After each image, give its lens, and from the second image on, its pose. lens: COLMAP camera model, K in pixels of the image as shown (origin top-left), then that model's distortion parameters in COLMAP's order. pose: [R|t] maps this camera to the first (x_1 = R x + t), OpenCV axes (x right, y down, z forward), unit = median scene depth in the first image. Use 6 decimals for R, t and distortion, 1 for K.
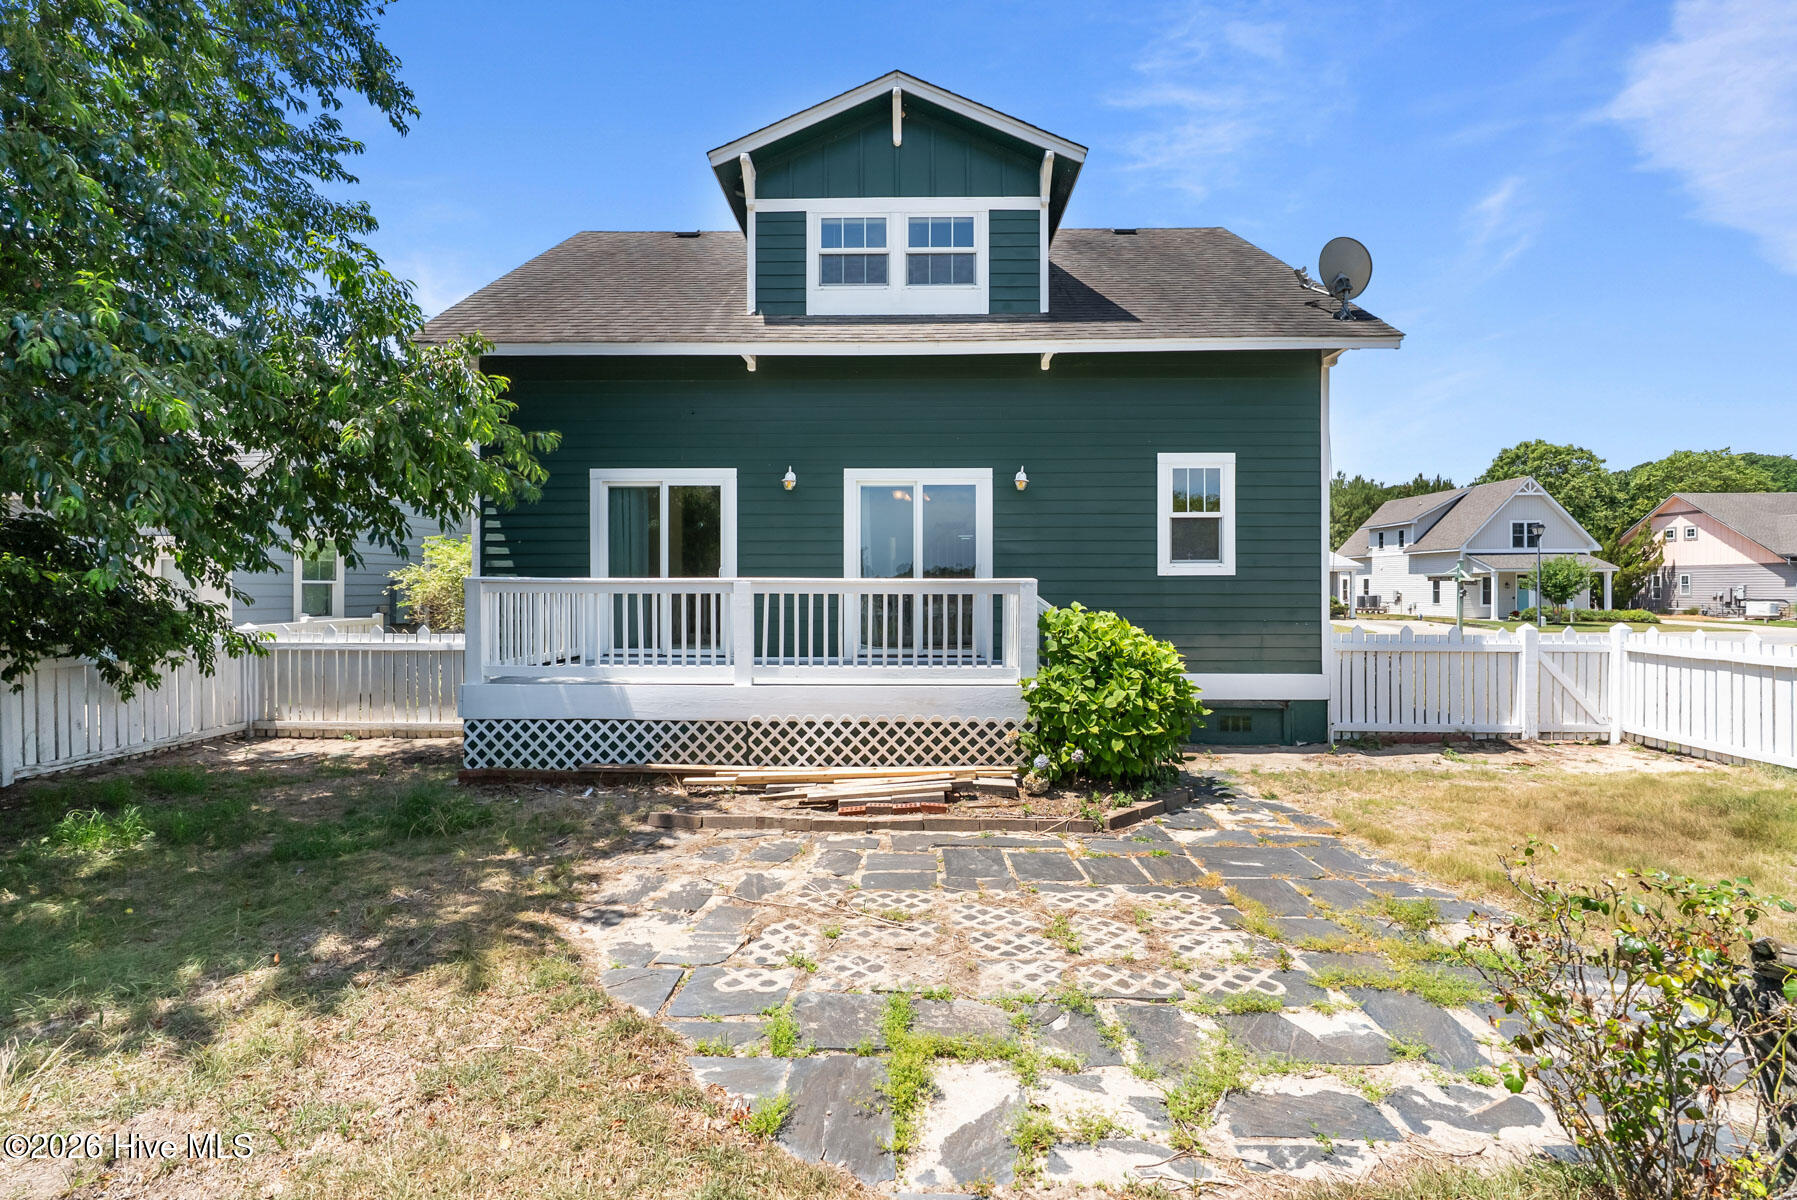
lens RADIAL K [[819.2, 0, 899.8], [0, 819.2, 595.3], [0, 0, 1]] dist [-0.013337, 0.004478]
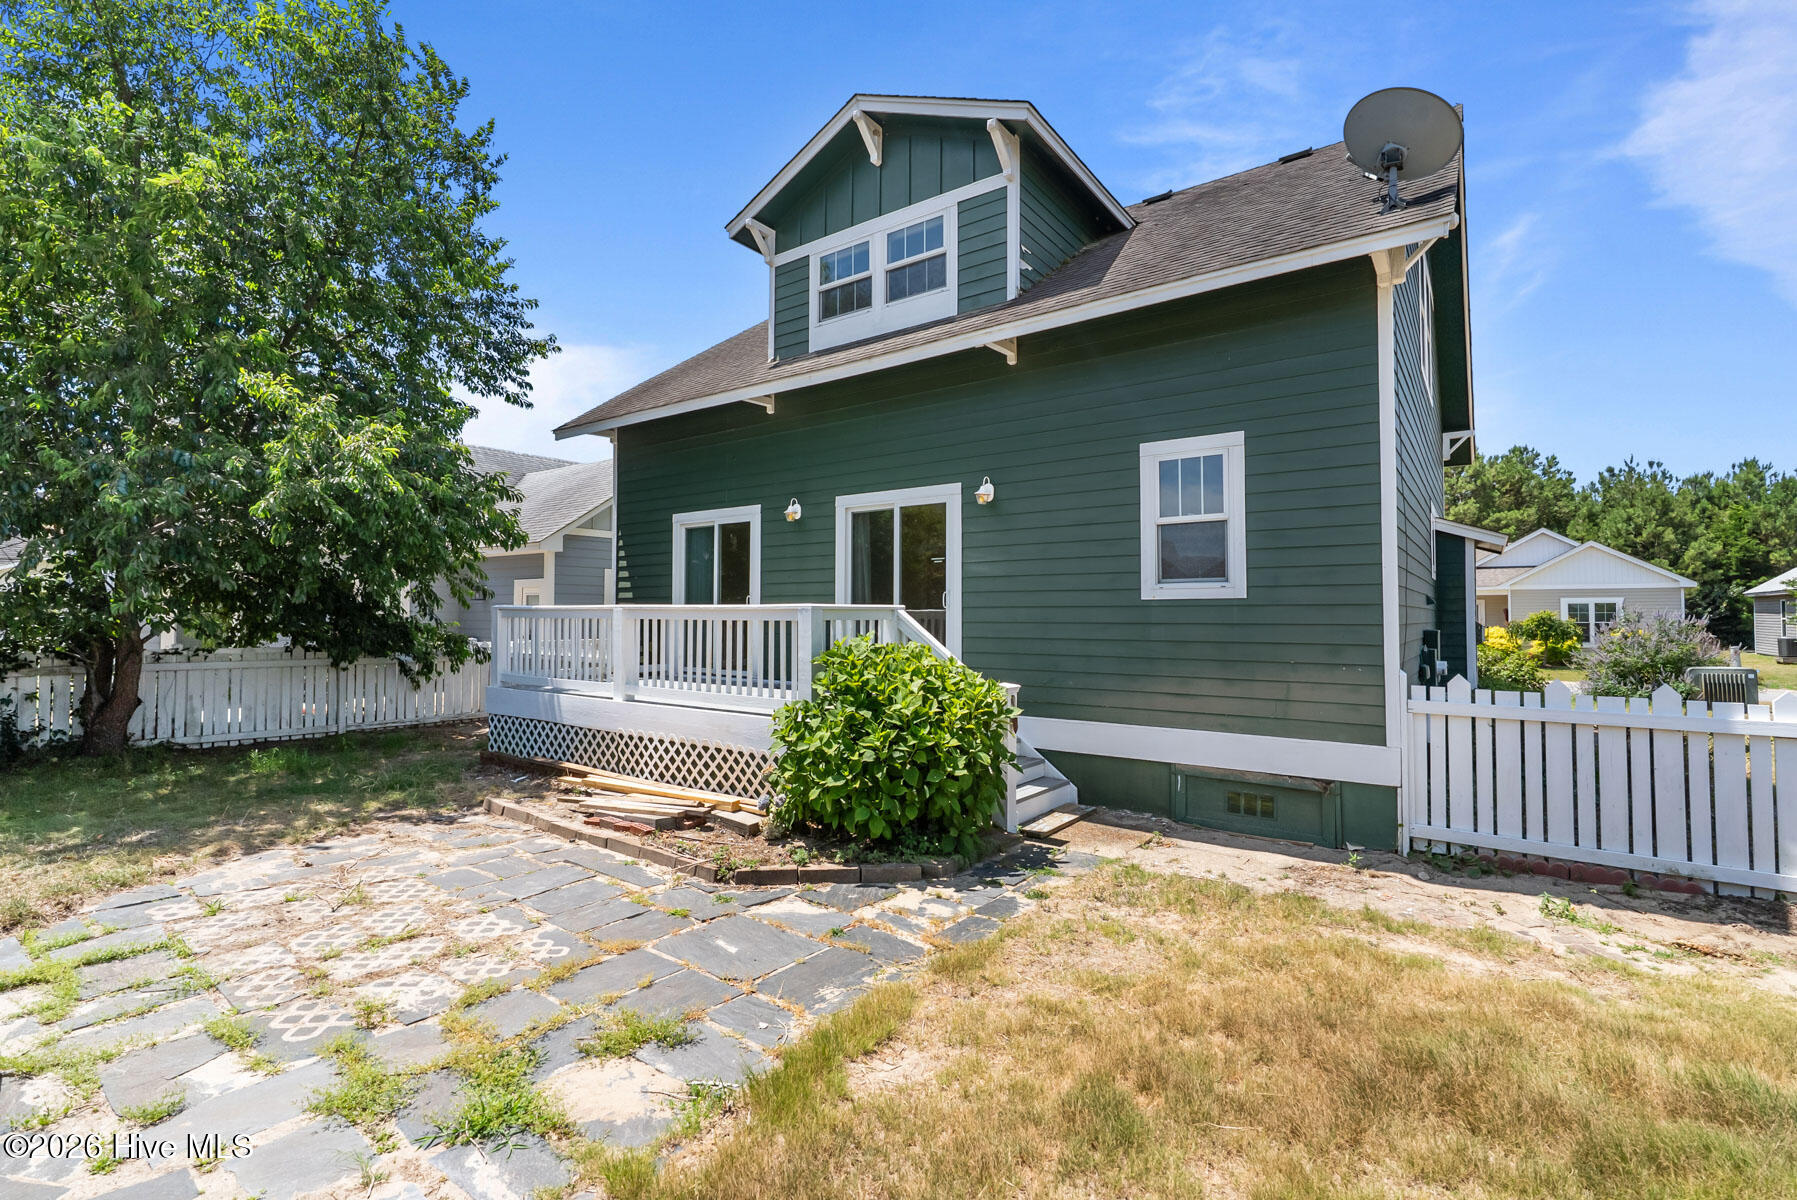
lens RADIAL K [[819.2, 0, 898.2], [0, 819.2, 596.0], [0, 0, 1]] dist [-0.013337, 0.004478]
pose [[0.811872, -0.011333, -0.583725, 0.585095], [-0.008855, 0.999458, -0.031721, -0.000846], [0.583768, 0.030922, 0.811332, 0.231602]]
